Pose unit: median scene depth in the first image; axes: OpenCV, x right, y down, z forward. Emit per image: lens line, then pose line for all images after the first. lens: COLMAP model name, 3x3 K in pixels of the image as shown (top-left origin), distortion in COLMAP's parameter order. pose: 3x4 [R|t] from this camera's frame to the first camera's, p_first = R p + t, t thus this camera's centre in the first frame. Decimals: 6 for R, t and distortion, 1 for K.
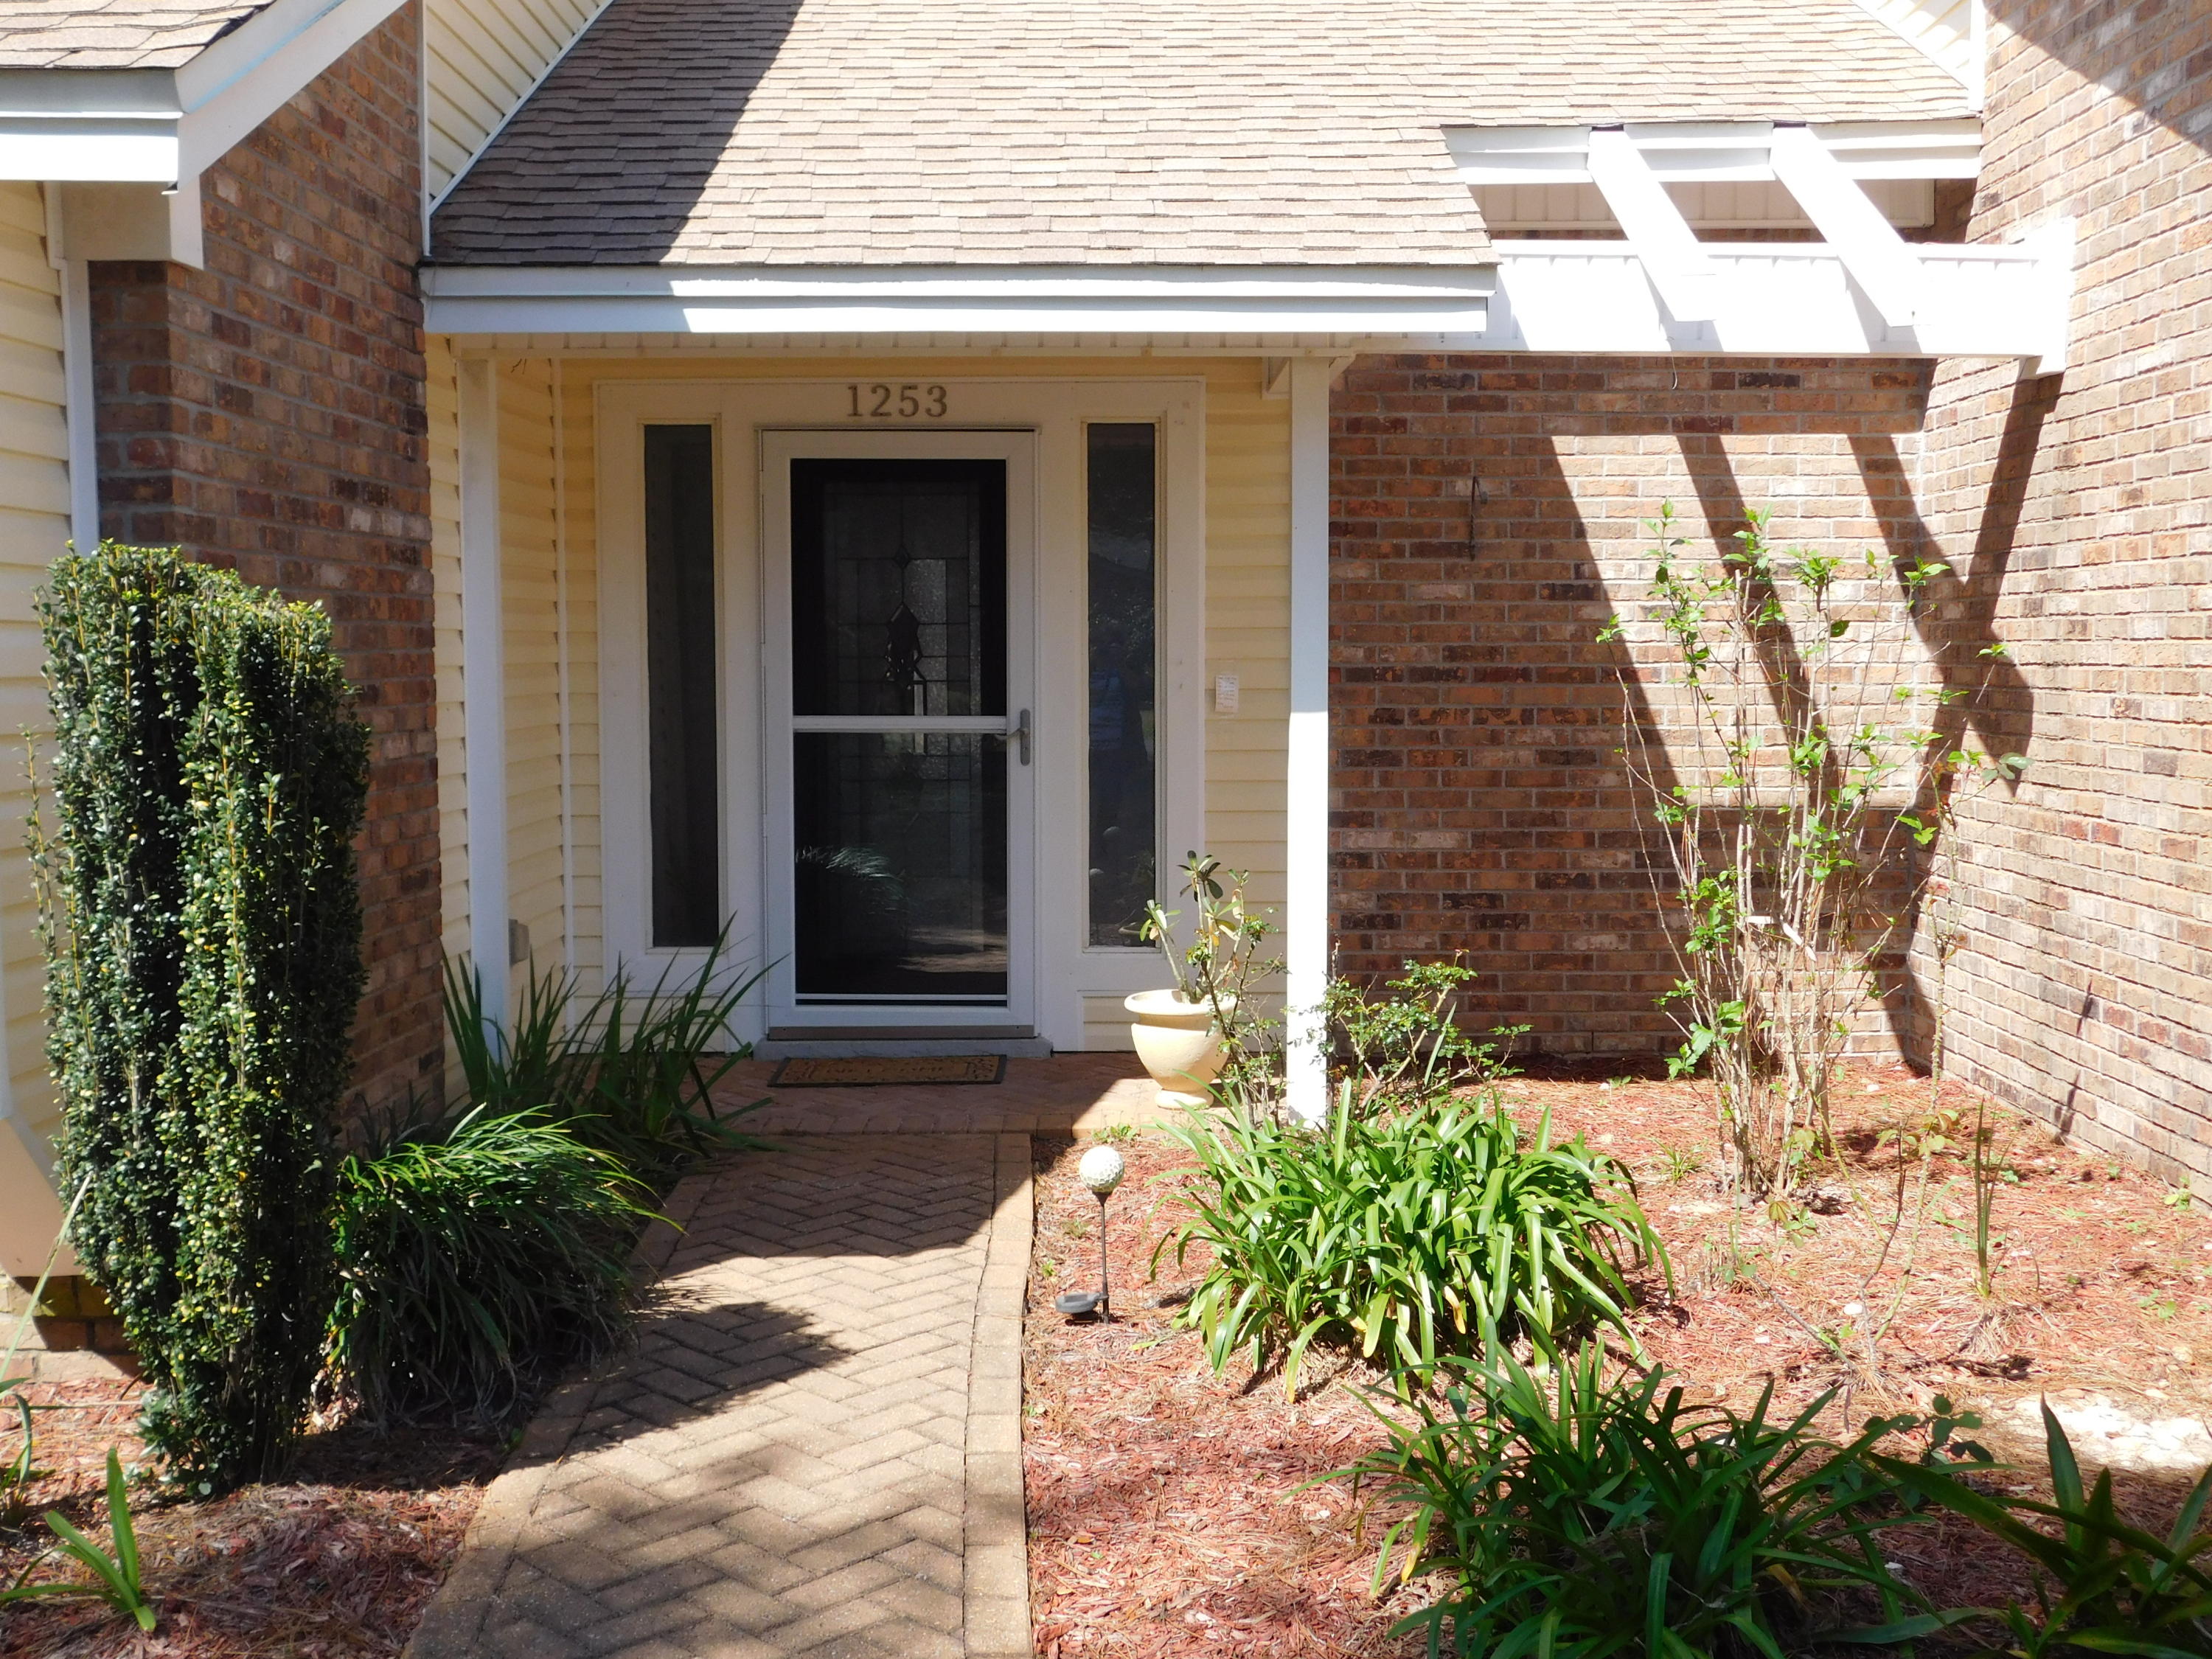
lens RADIAL K [[2308.1, 0, 1107.7], [0, 2308.1, 822.9], [0, 0, 1]] dist [-0.012493, 0.000000]
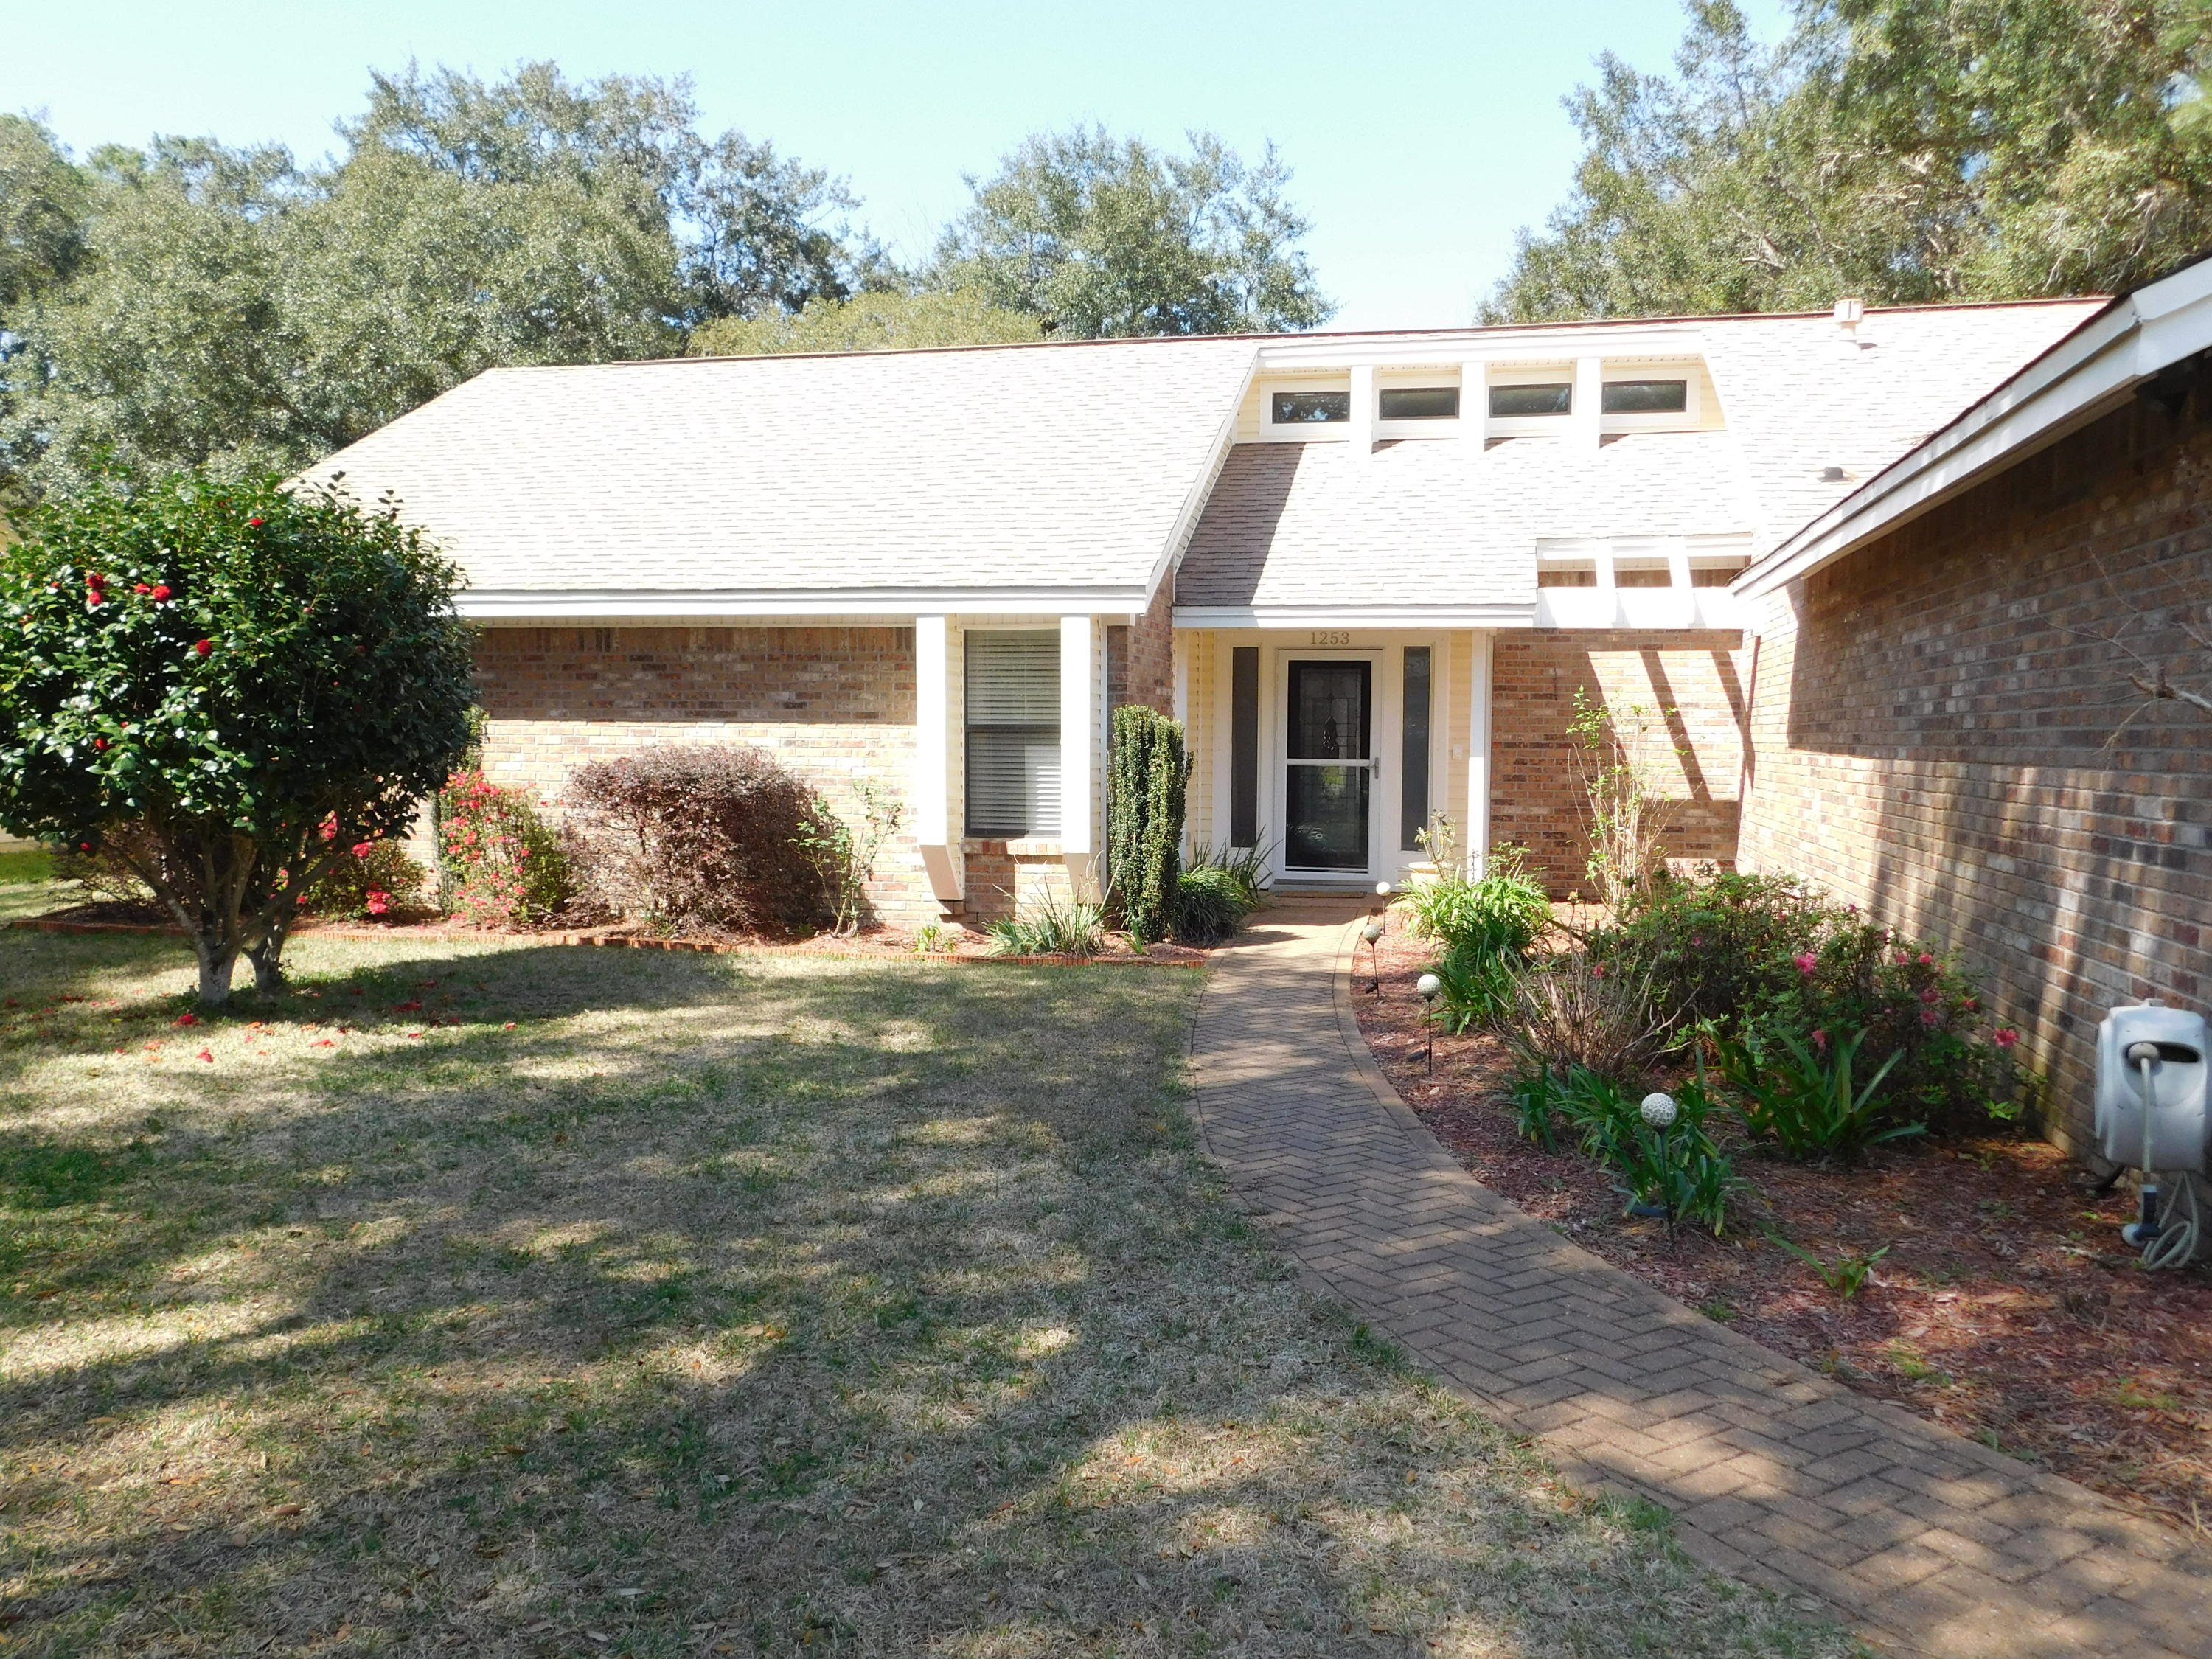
lens RADIAL K [[1810.8, 0, 1109.0], [0, 1810.8, 831.6], [0, 0, 1]] dist [-0.017891, -0.001158]
pose [[0.976898, 0.020887, -0.212681, 0.105082], [-0.025337, 0.999513, -0.018222, 0.079568], [0.212197, 0.023190, 0.976952, -1.051628]]
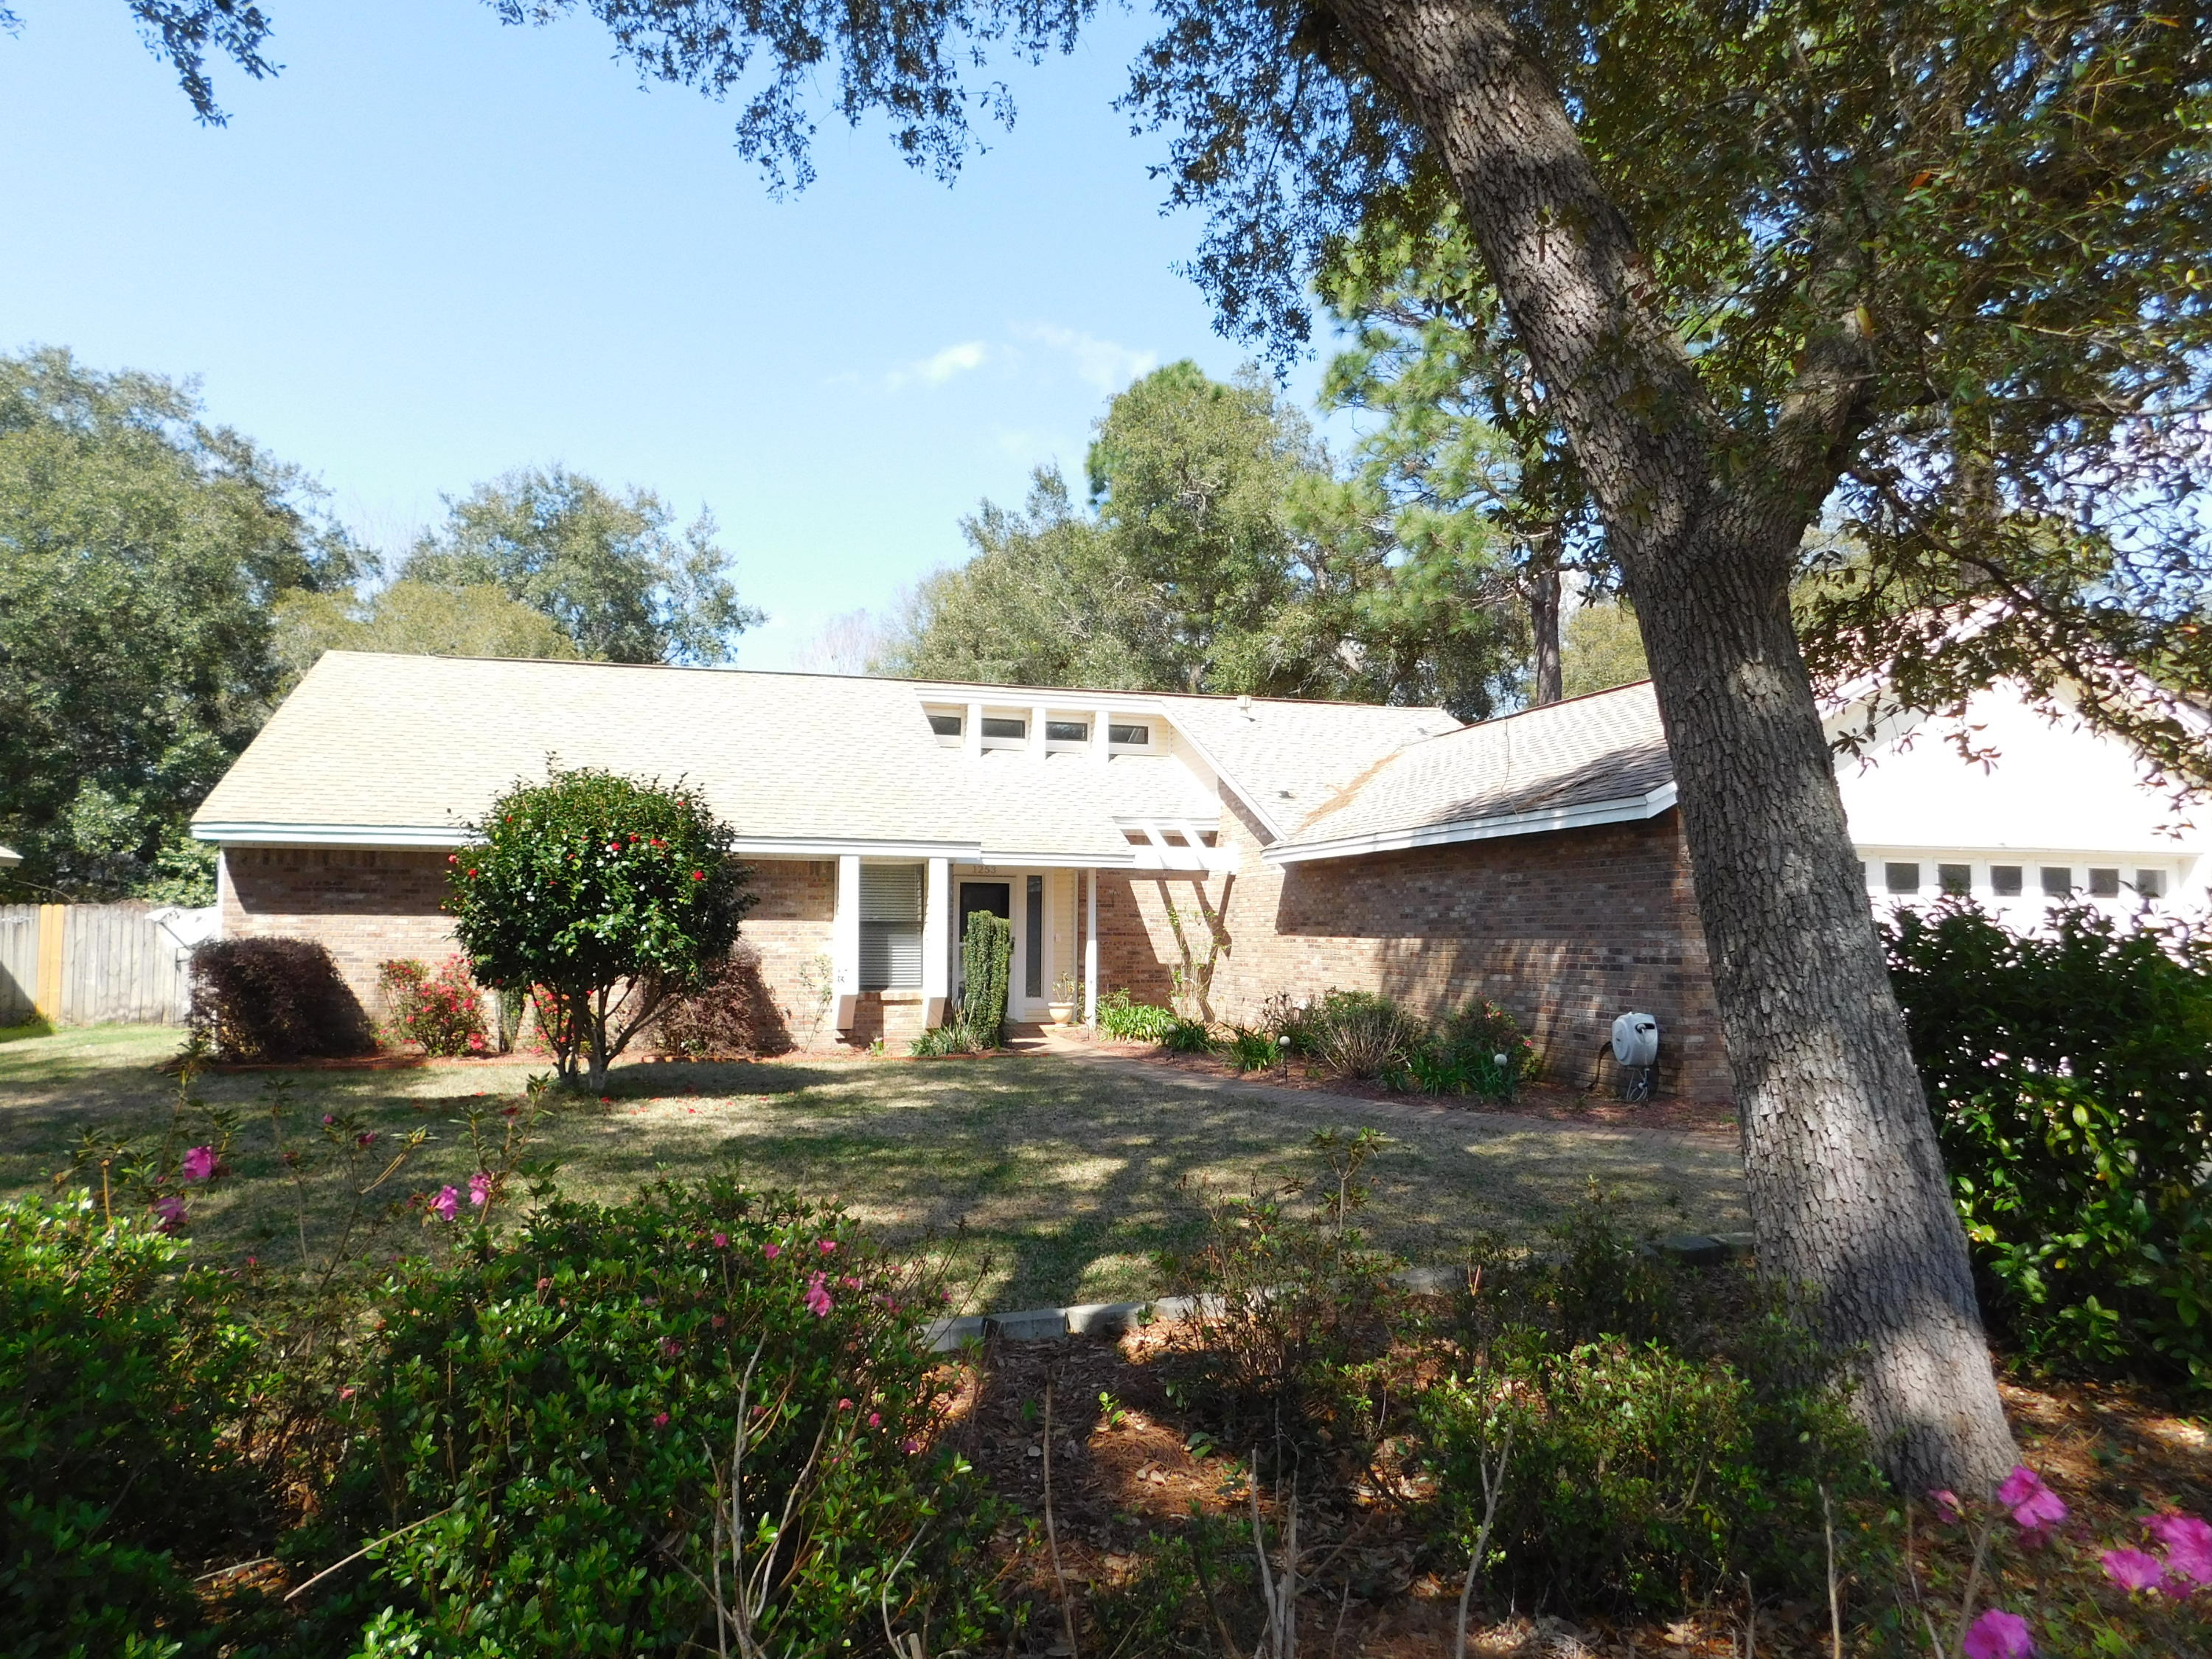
lens RADIAL K [[1469.6, 0, 1111.5], [0, 1469.6, 832.6], [0, 0, 1]] dist [-0.063687, 0.054284]
pose [[0.955665, 0.027247, 0.293192, -0.672781], [0.015994, 0.989436, -0.144084, 0.147310], [-0.294021, 0.142385, 0.945134, -1.678970]]
